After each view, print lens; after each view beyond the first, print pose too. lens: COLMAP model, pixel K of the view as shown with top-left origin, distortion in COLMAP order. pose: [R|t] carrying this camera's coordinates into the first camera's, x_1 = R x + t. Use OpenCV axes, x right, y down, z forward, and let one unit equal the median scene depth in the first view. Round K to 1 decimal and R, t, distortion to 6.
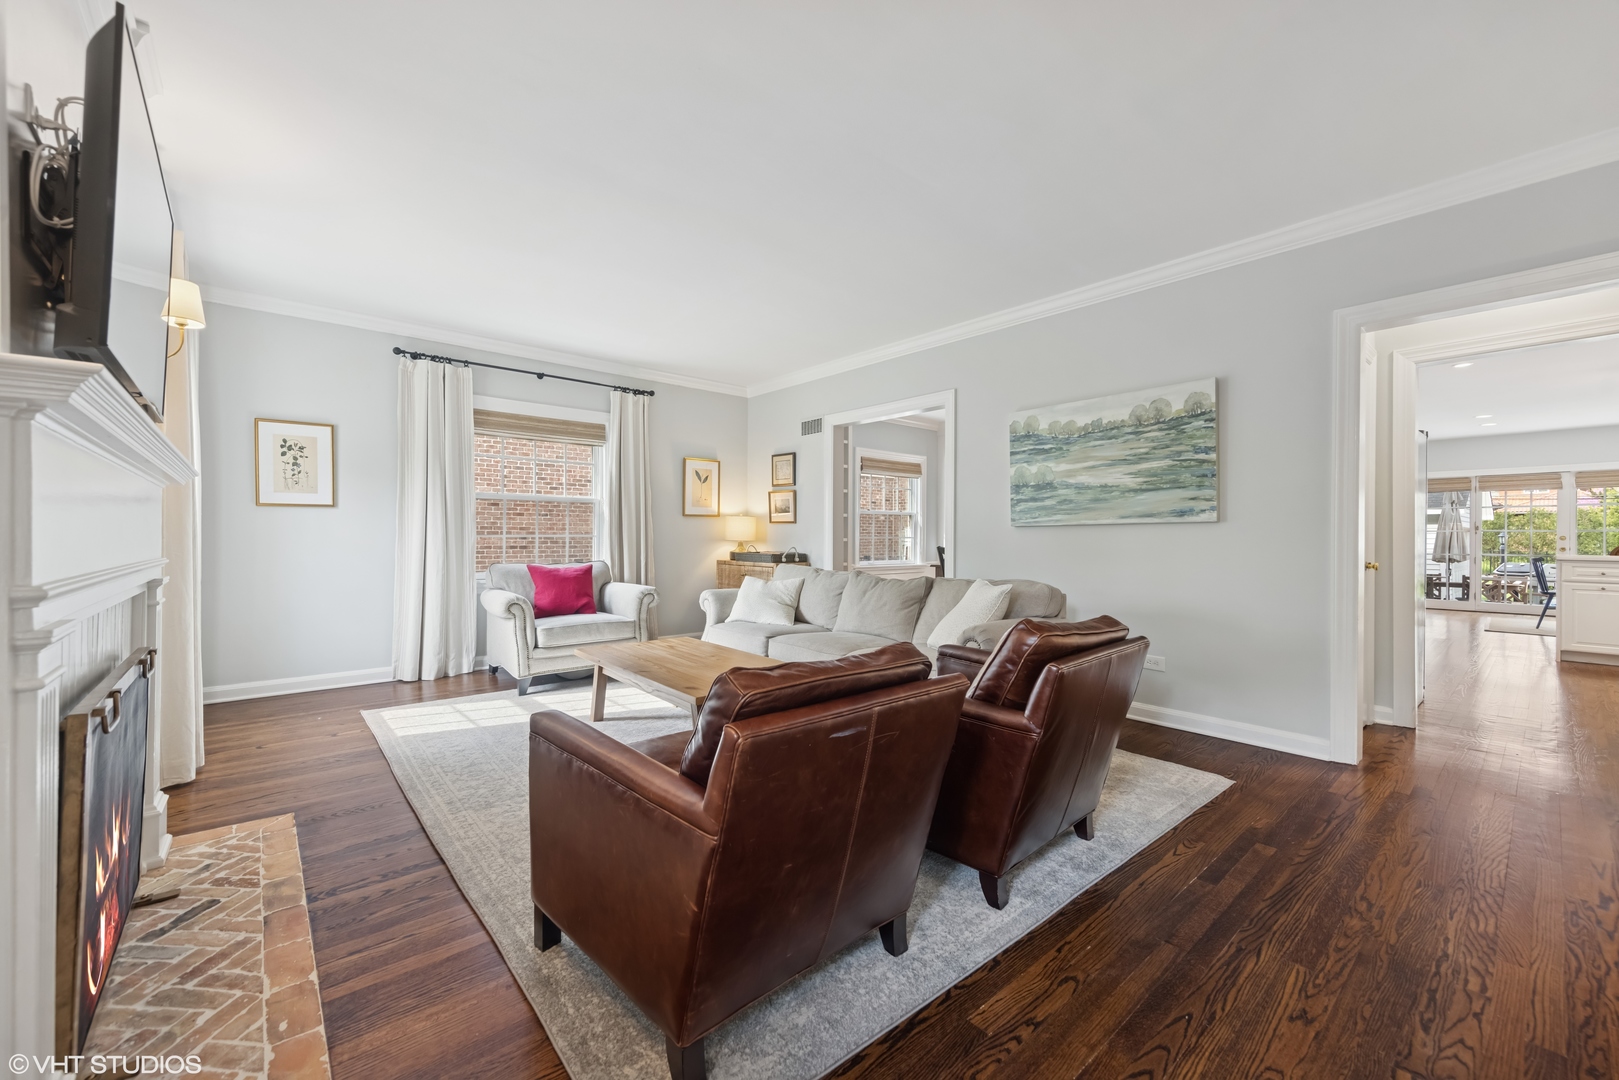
lens RADIAL K [[643.5, 0, 809.5], [0, 643.5, 540.0], [0, 0, 1]] dist [-0.000004, 0.000023]
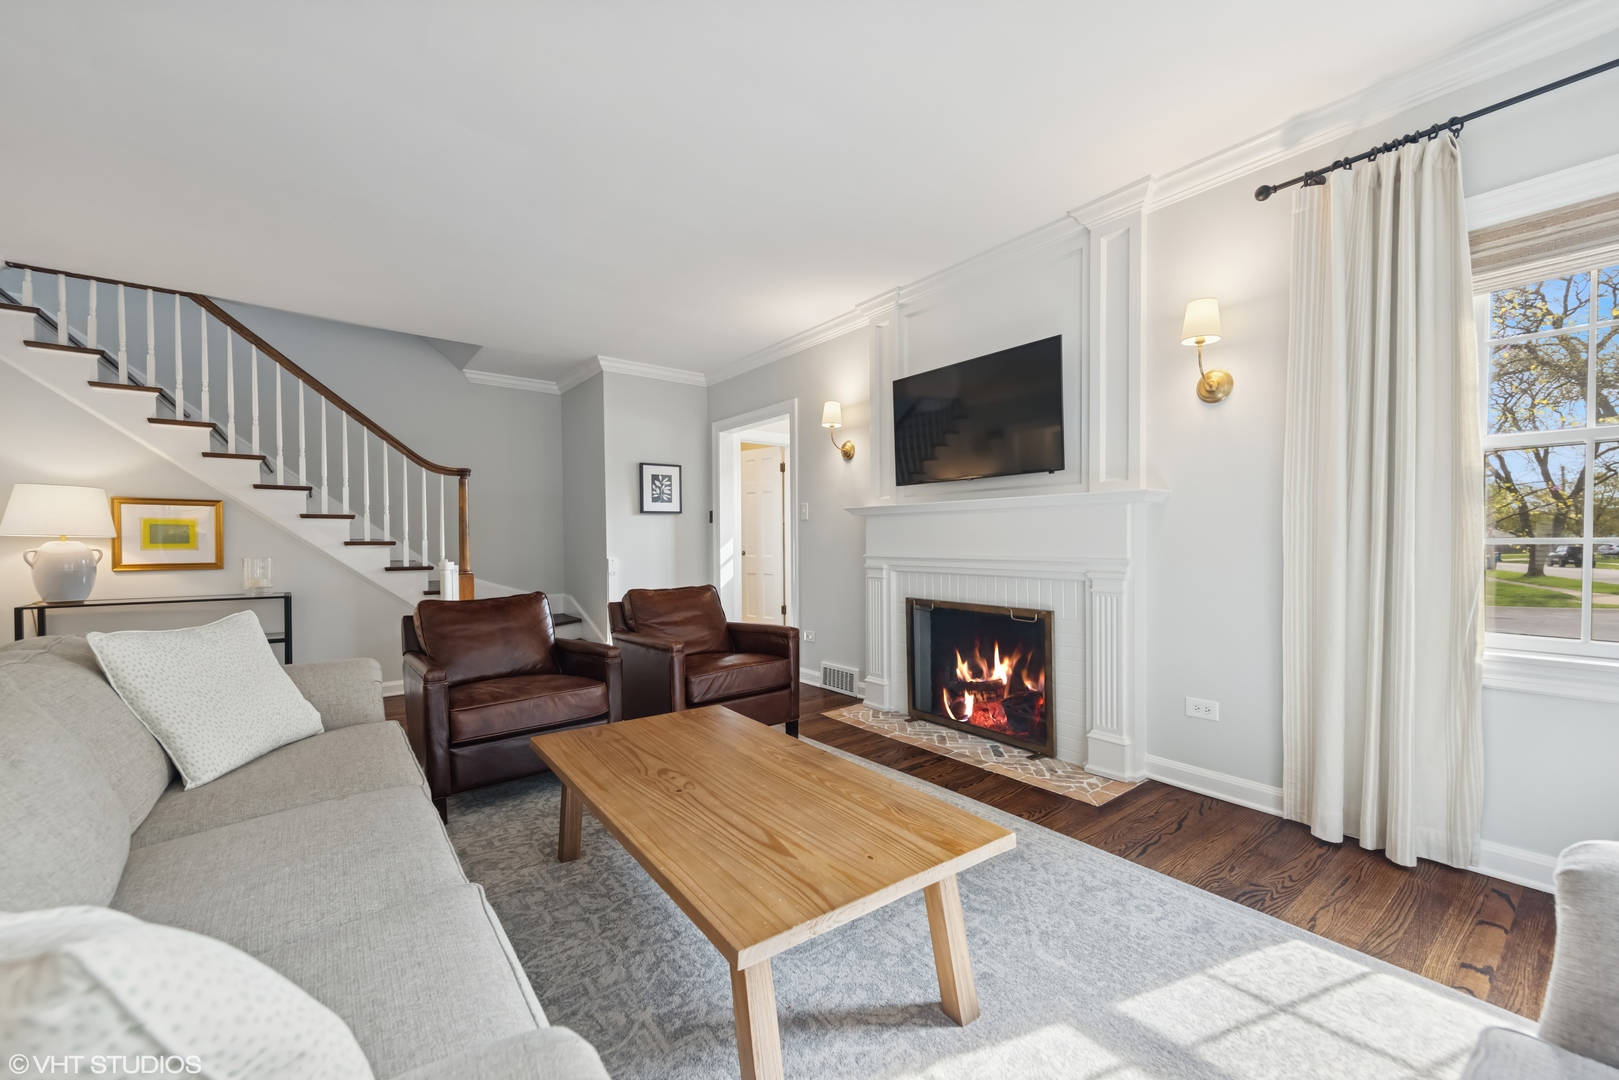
lens RADIAL K [[643.5, 0, 809.5], [0, 643.5, 540.0], [0, 0, 1]] dist [-0.000004, 0.000023]
pose [[-0.998354, -0.000369, 0.057348, -0.497308], [-0.000484, 0.999998, -0.001988, -0.009406], [-0.057347, -0.002012, -0.998352, 2.613564]]
